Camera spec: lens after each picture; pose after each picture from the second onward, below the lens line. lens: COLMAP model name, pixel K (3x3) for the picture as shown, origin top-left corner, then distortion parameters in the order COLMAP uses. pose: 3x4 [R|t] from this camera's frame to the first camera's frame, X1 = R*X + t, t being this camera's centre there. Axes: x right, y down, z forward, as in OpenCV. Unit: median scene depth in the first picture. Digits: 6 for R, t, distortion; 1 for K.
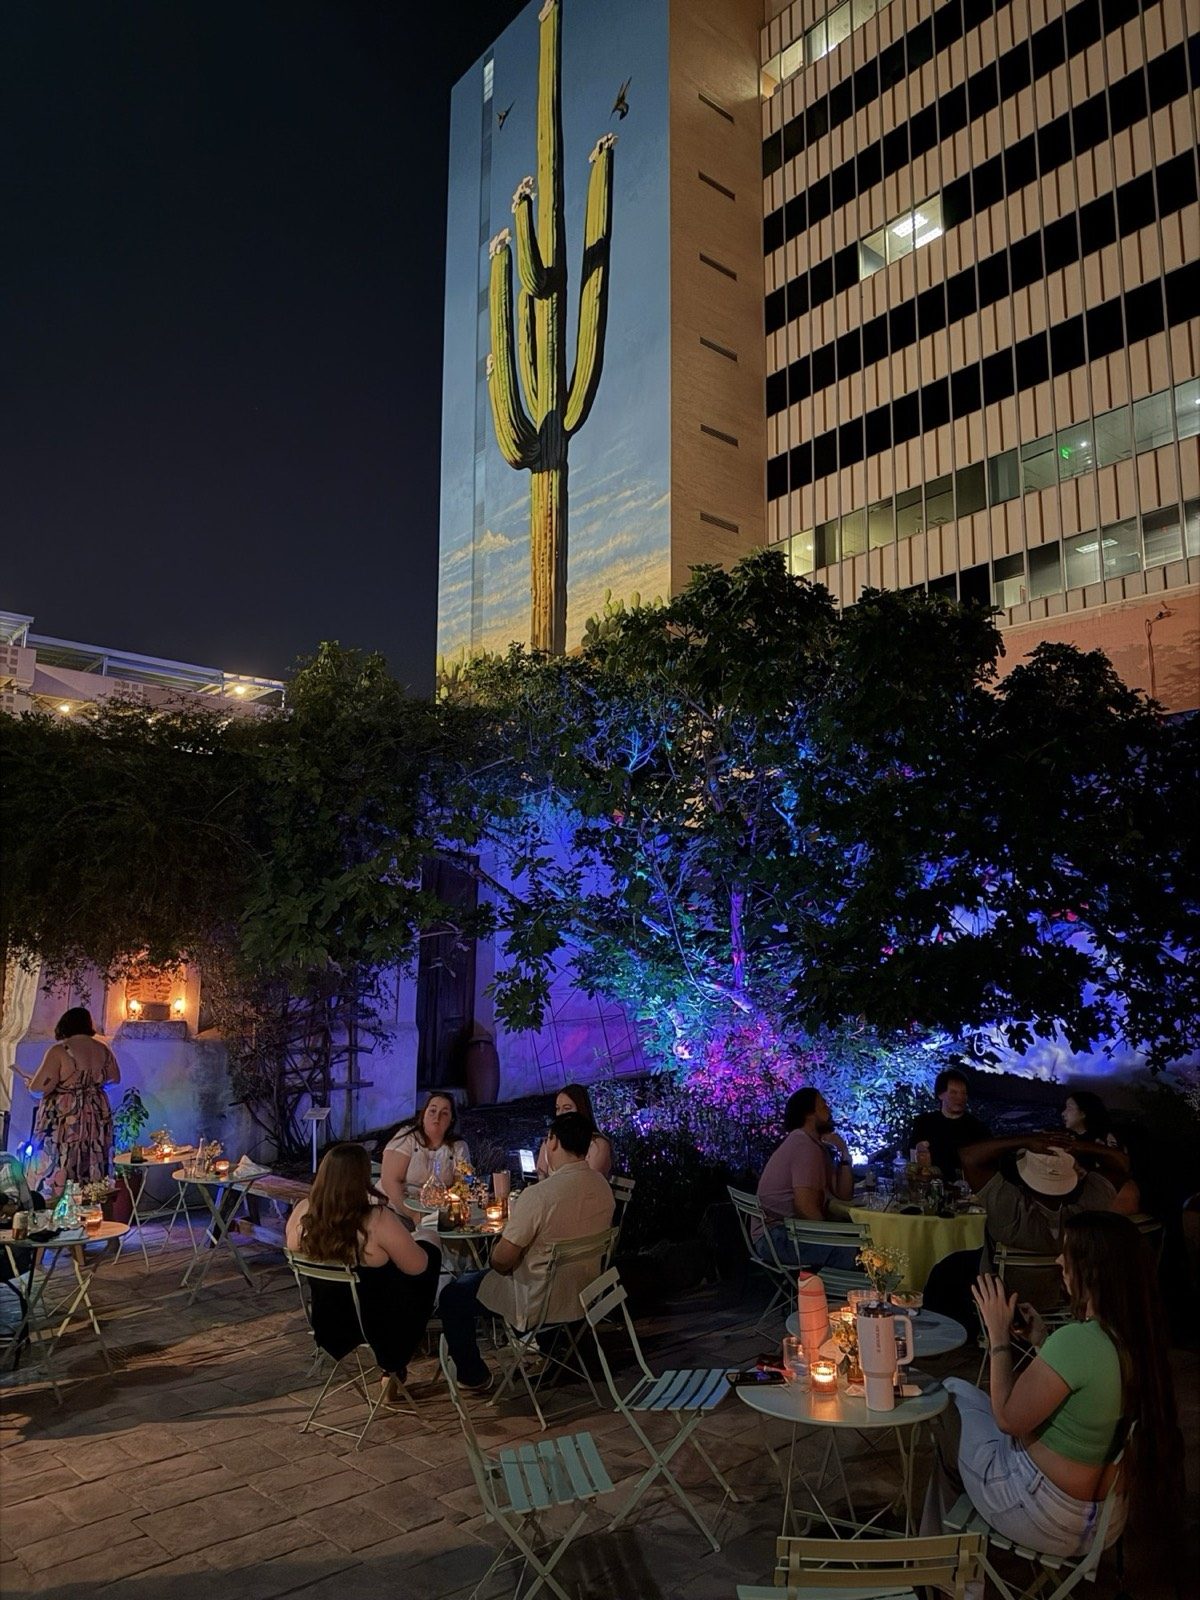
lens RADIAL K [[1056.3, 0, 600.0], [0, 1056.3, 800.0], [0, 0, 1]] dist [0.068300, -0.149596]
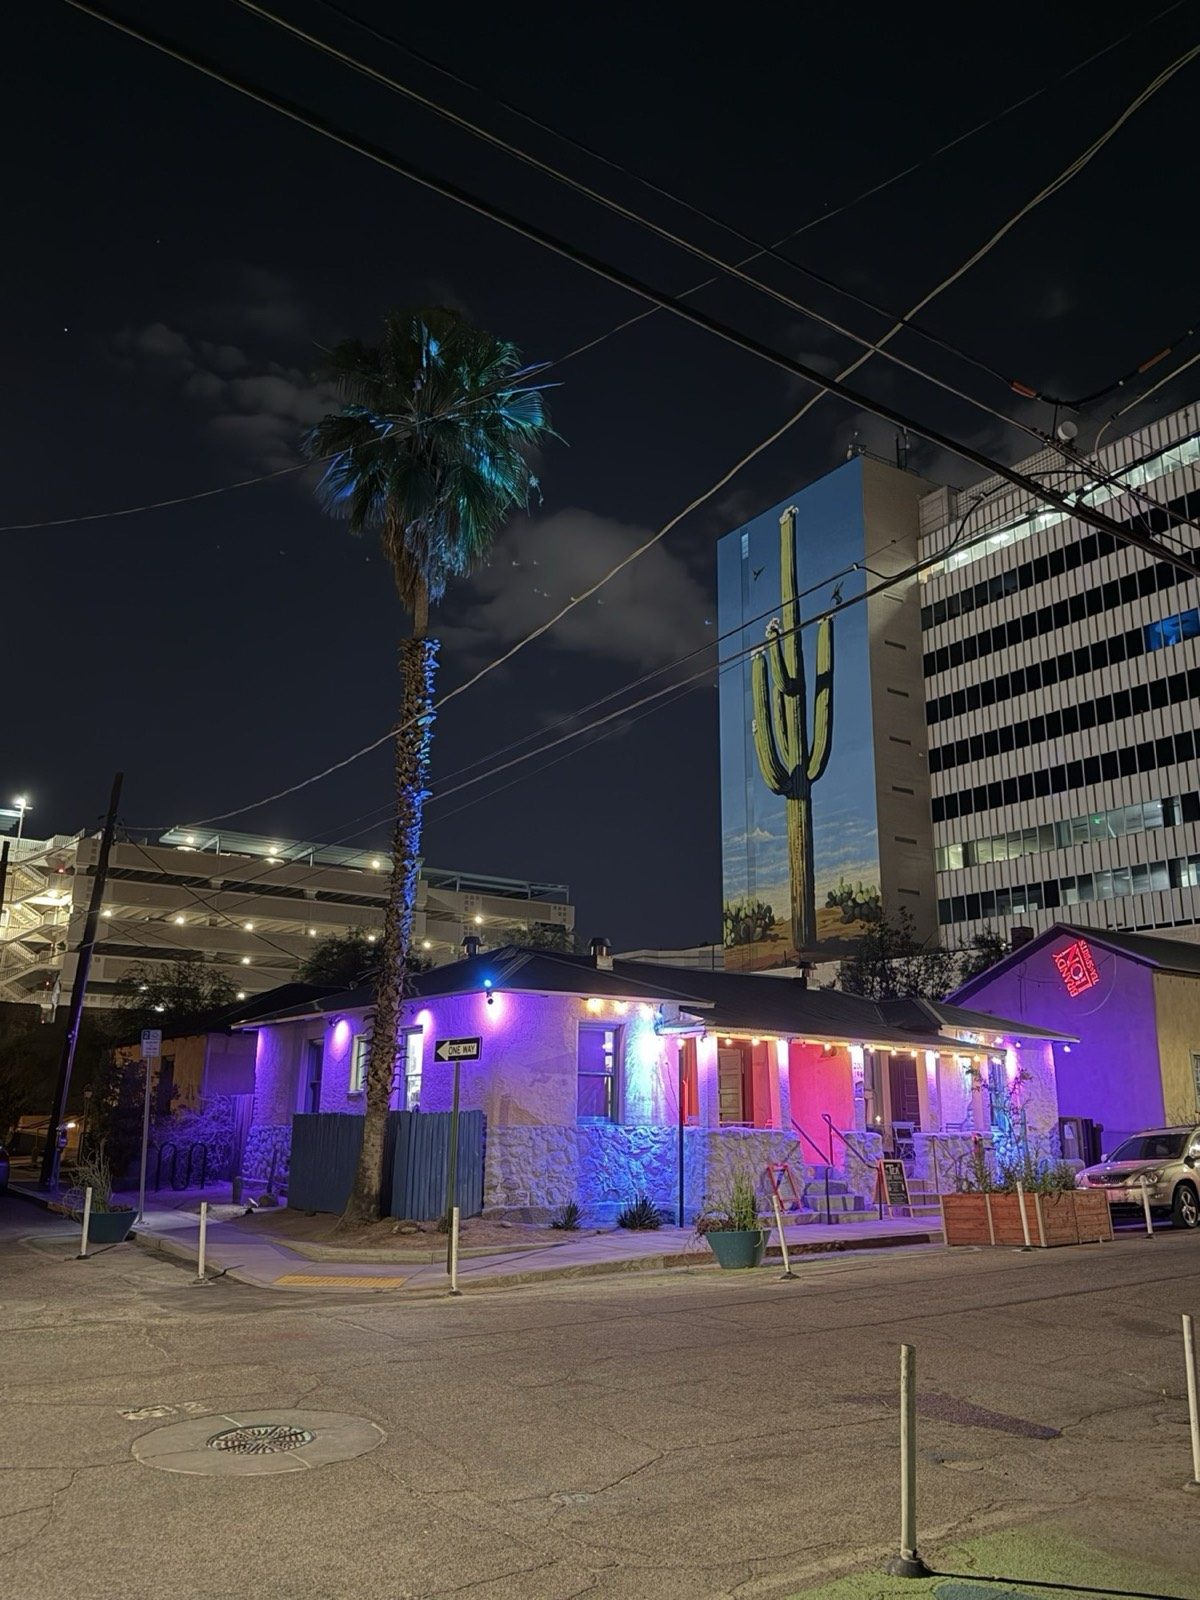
lens RADIAL K [[1137.1, 0, 600.0], [0, 1137.1, 800.0], [0, 0, 1]] dist [0.110821, -0.197712]
pose [[0.992502, -0.025686, -0.119498, -0.147846], [0.012524, 0.993895, -0.109615, -0.113723], [0.121584, 0.107297, 0.986765, -0.863148]]
